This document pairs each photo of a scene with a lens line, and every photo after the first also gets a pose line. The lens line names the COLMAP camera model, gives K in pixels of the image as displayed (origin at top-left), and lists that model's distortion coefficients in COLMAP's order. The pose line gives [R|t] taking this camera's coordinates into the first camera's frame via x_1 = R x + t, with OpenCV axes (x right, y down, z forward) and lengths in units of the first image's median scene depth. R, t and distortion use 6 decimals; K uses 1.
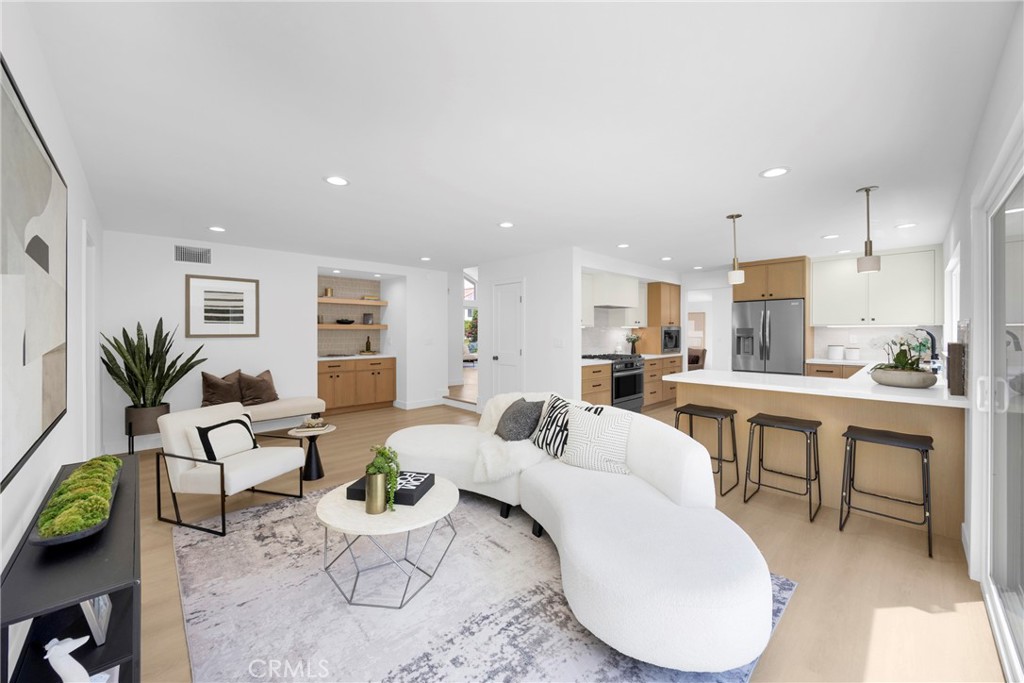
lens RADIAL K [[386.0, 0, 513.7], [0, 386.0, 332.8], [0, 0, 1]] dist [-0.008165, 0.001505]
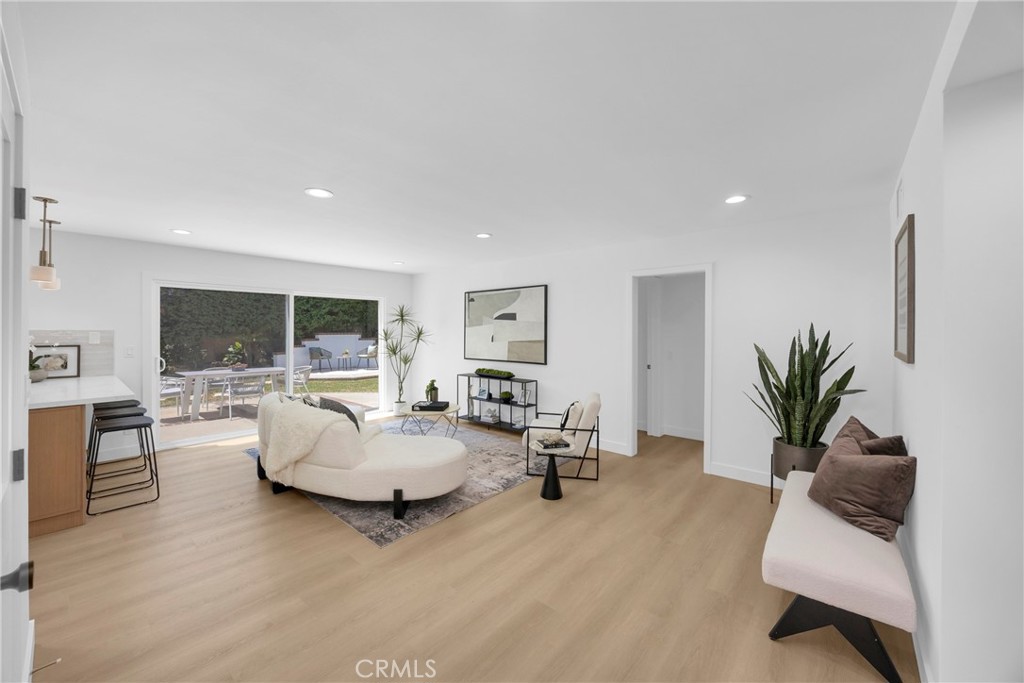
lens RADIAL K [[386.0, 0, 520.5], [0, 386.0, 331.2], [0, 0, 1]] dist [-0.008165, 0.001505]
pose [[-0.993290, -0.002779, -0.115614, -0.237263], [-0.003613, 0.999969, 0.007002, -0.023285], [0.115591, 0.007373, -0.993270, 1.367578]]
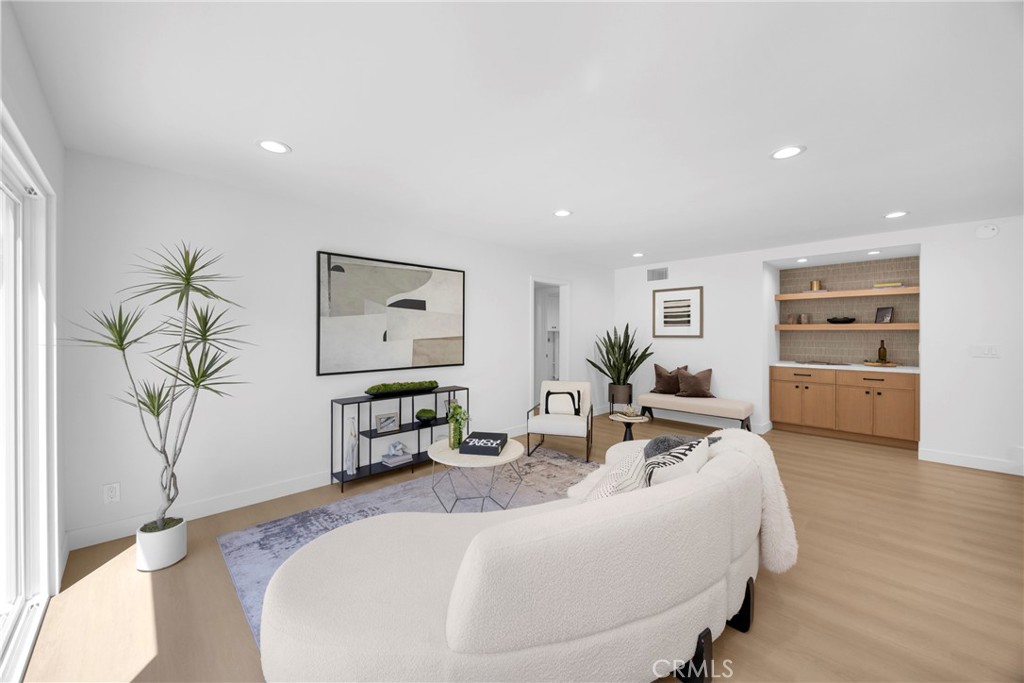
lens RADIAL K [[386.0, 0, 504.9], [0, 386.0, 339.6], [0, 0, 1]] dist [-0.008165, 0.001505]
pose [[-0.003263, 0.014236, -0.999893, 0.447854], [-0.004121, 0.999890, 0.014250, 0.002039], [0.999986, 0.004167, -0.003204, 0.449502]]
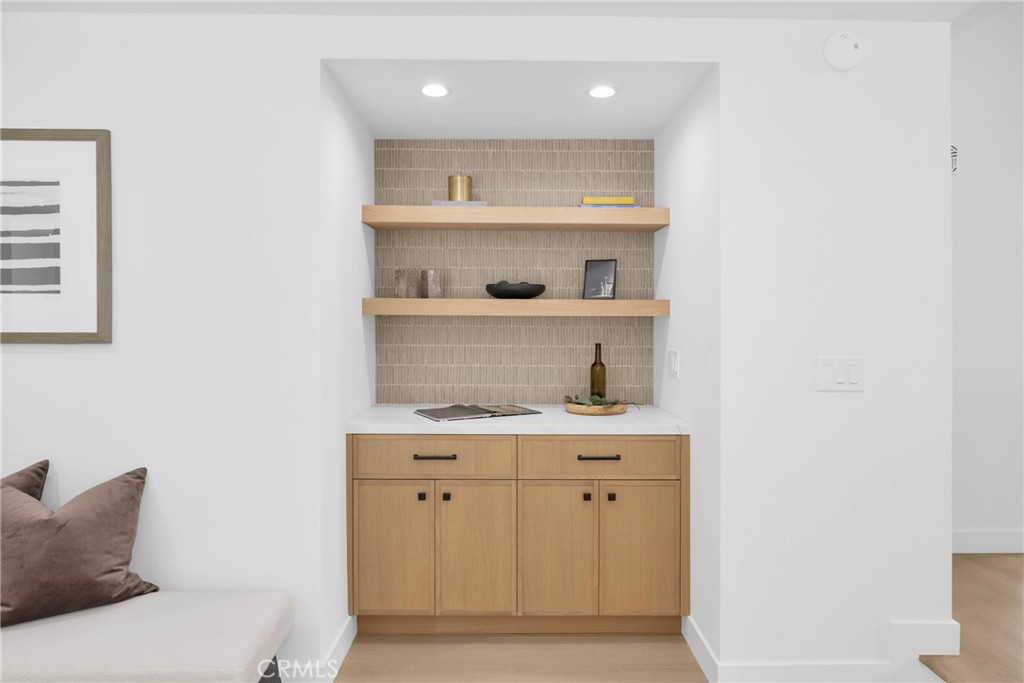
lens RADIAL K [[659.8, 0, 510.0], [0, 659.8, 325.6], [0, 0, 1]] dist [0.002295, 0.000871]
pose [[0.726719, 0.003613, -0.686925, -0.149824], [-0.005207, 0.999986, -0.000248, -0.003417], [0.686915, 0.003757, 0.726728, 0.877585]]
